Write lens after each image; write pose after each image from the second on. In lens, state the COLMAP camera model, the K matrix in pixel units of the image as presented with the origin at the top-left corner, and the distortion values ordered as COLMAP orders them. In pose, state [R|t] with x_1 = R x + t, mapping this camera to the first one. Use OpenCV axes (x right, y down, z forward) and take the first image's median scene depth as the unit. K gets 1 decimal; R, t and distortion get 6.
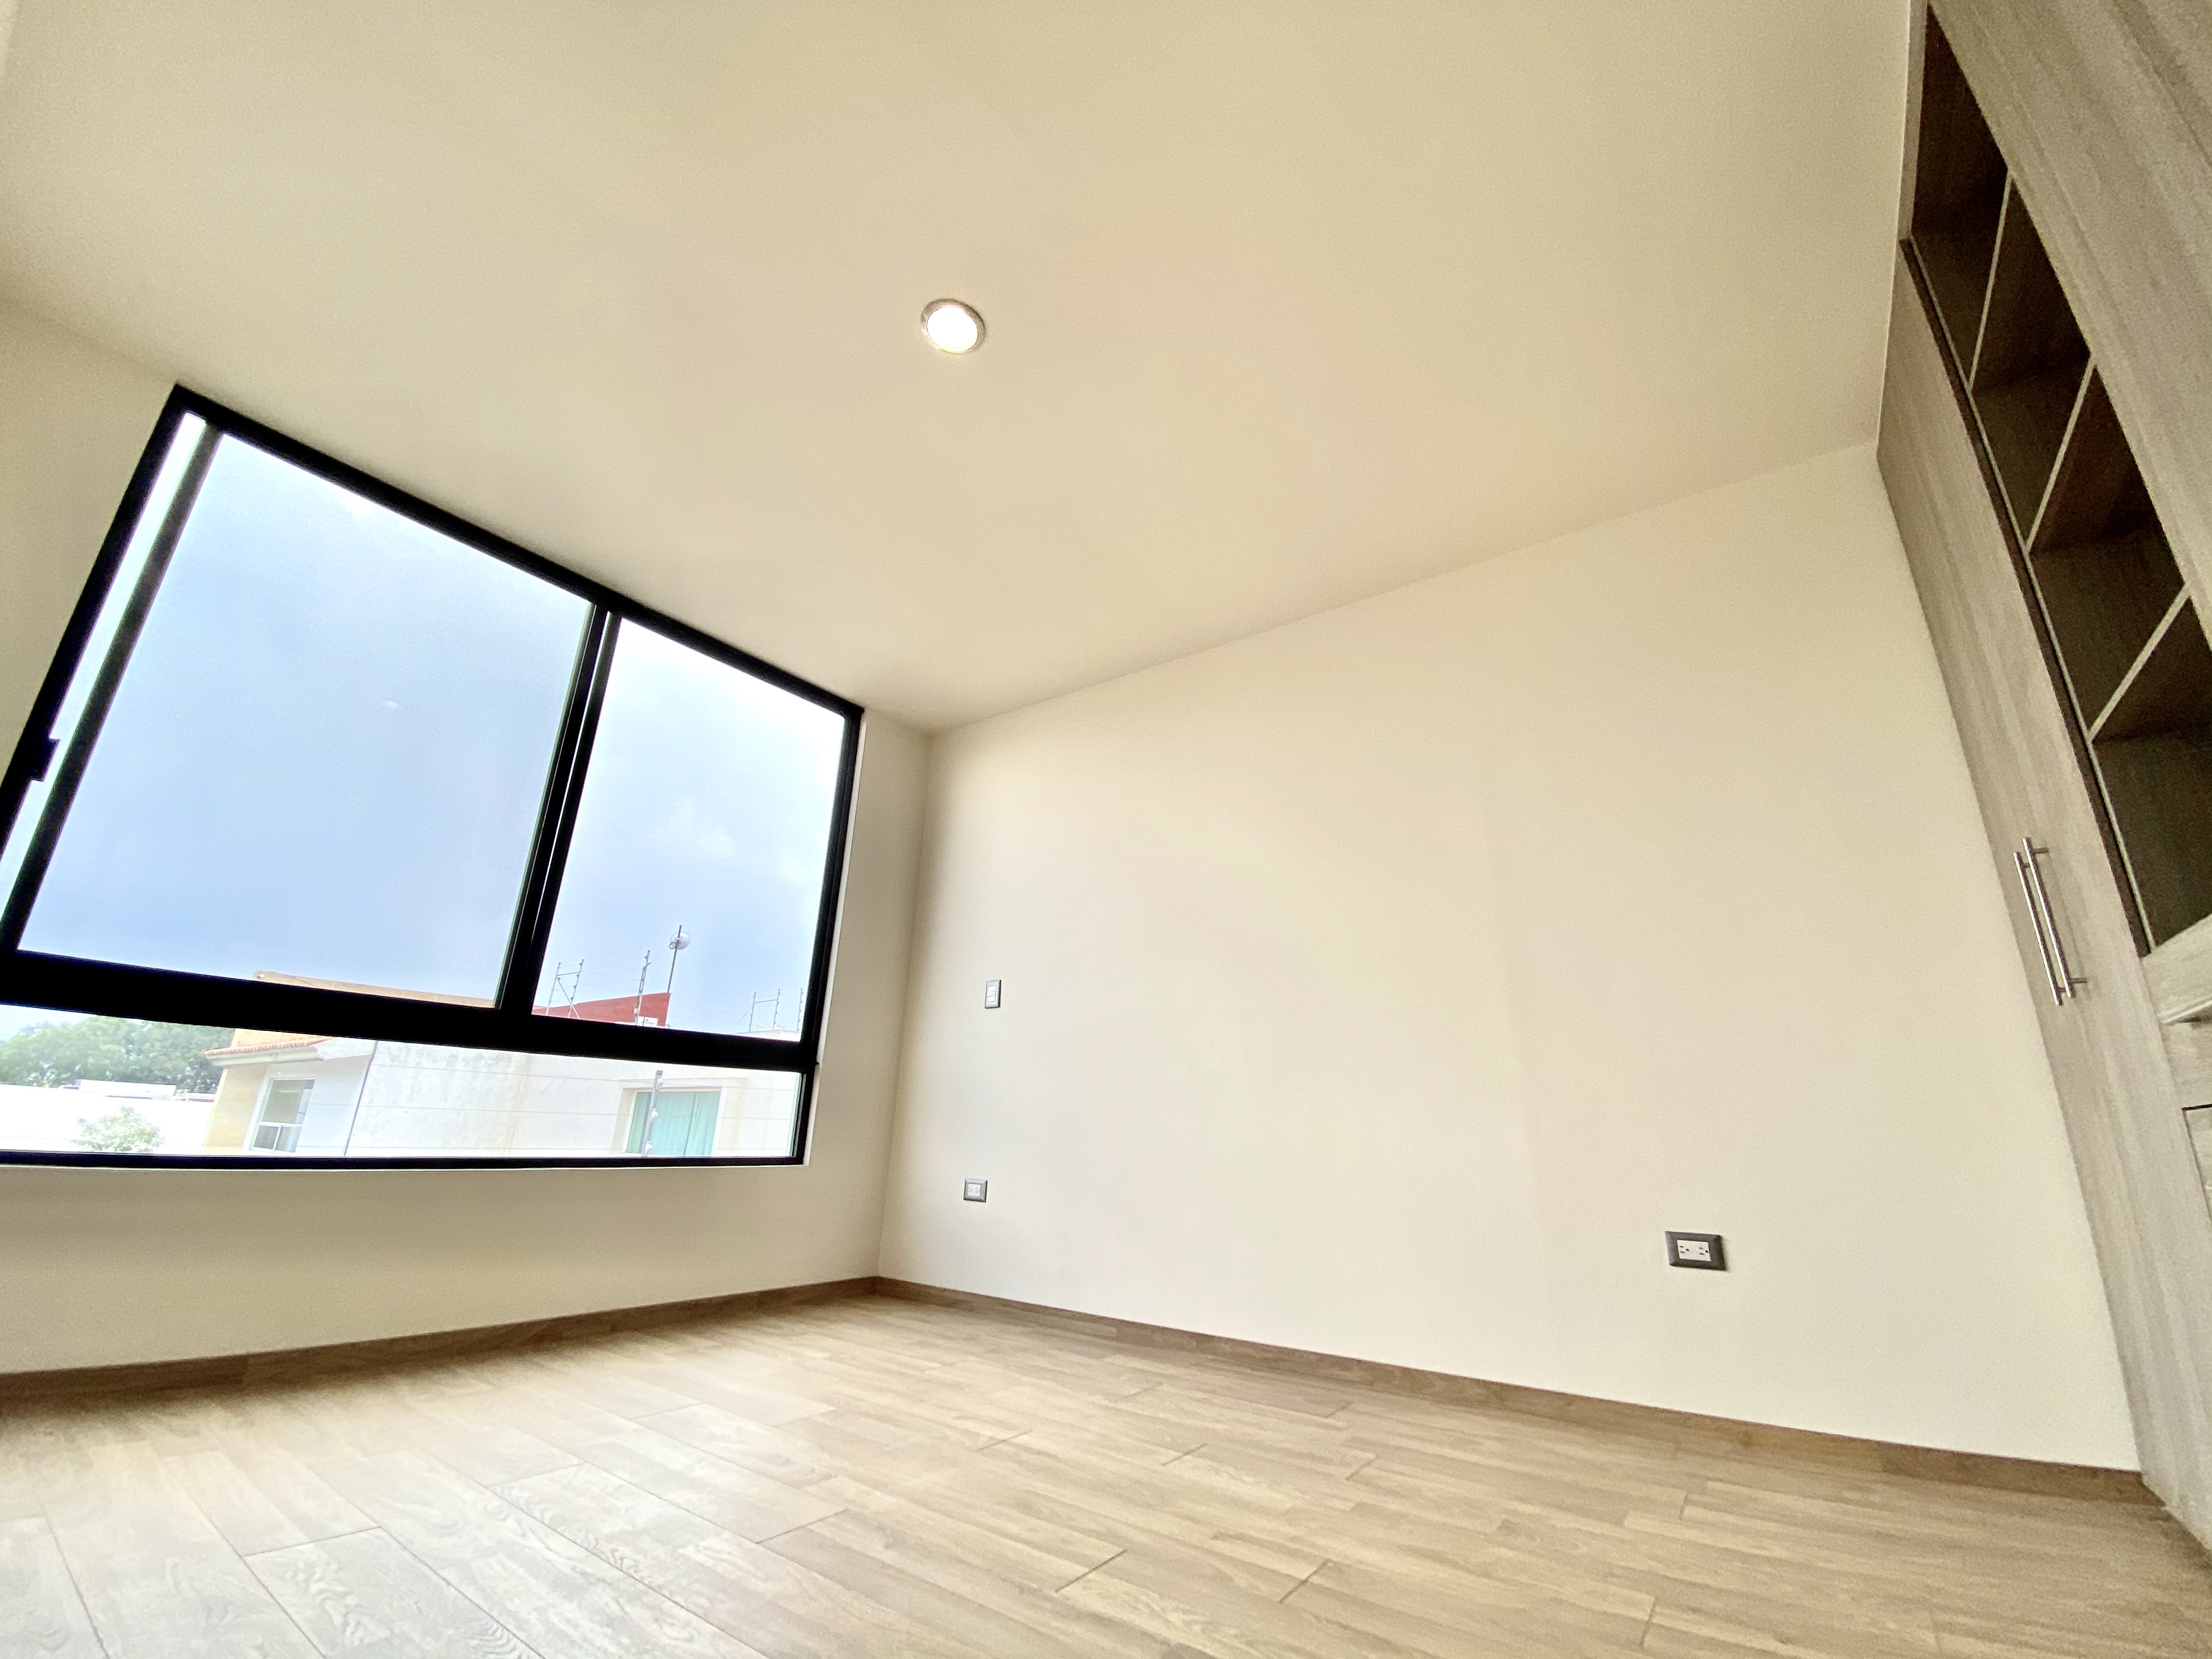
lens RADIAL K [[905.5, 0, 1110.9], [0, 905.5, 838.3], [0, 0, 1]] dist [0.001674, -0.001236]
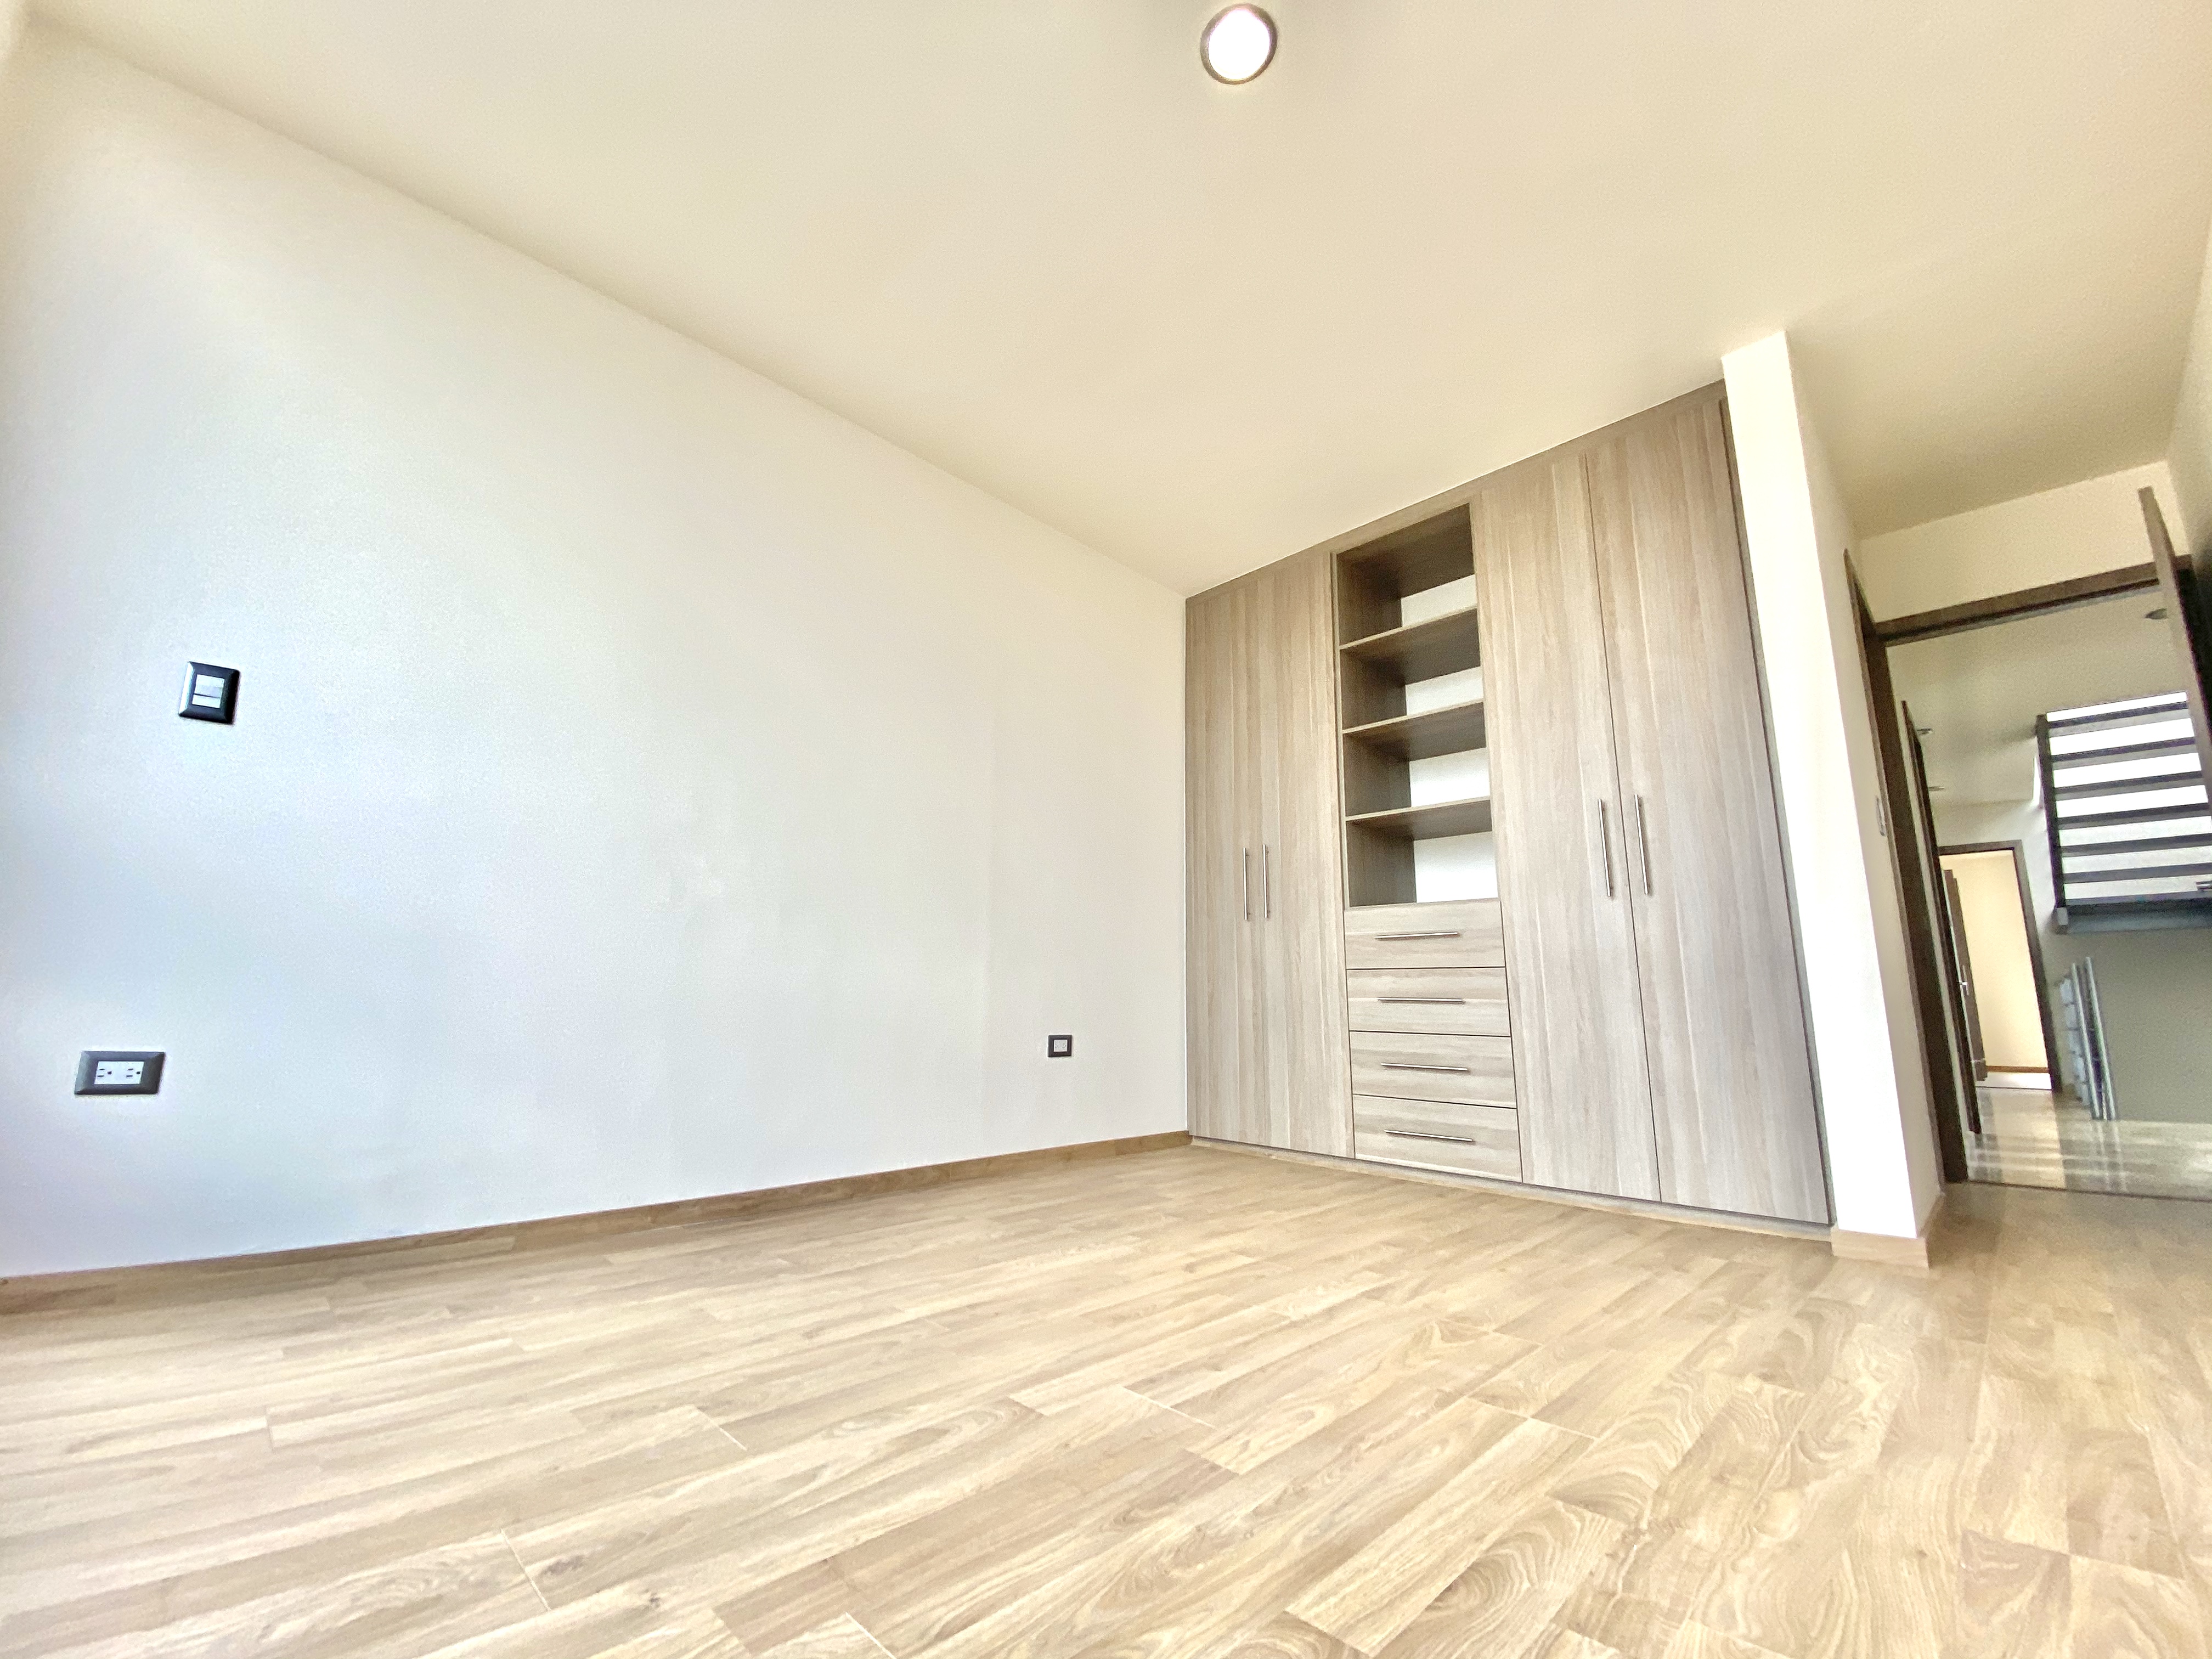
lens RADIAL K [[905.5, 0, 1102.0], [0, 905.5, 826.5], [0, 0, 1]] dist [0.001674, -0.001236]
pose [[0.165028, 0.151141, 0.974639, -1.043073], [-0.329438, 0.939881, -0.089970, 0.246113], [-0.929643, -0.306236, 0.204898, 0.827039]]
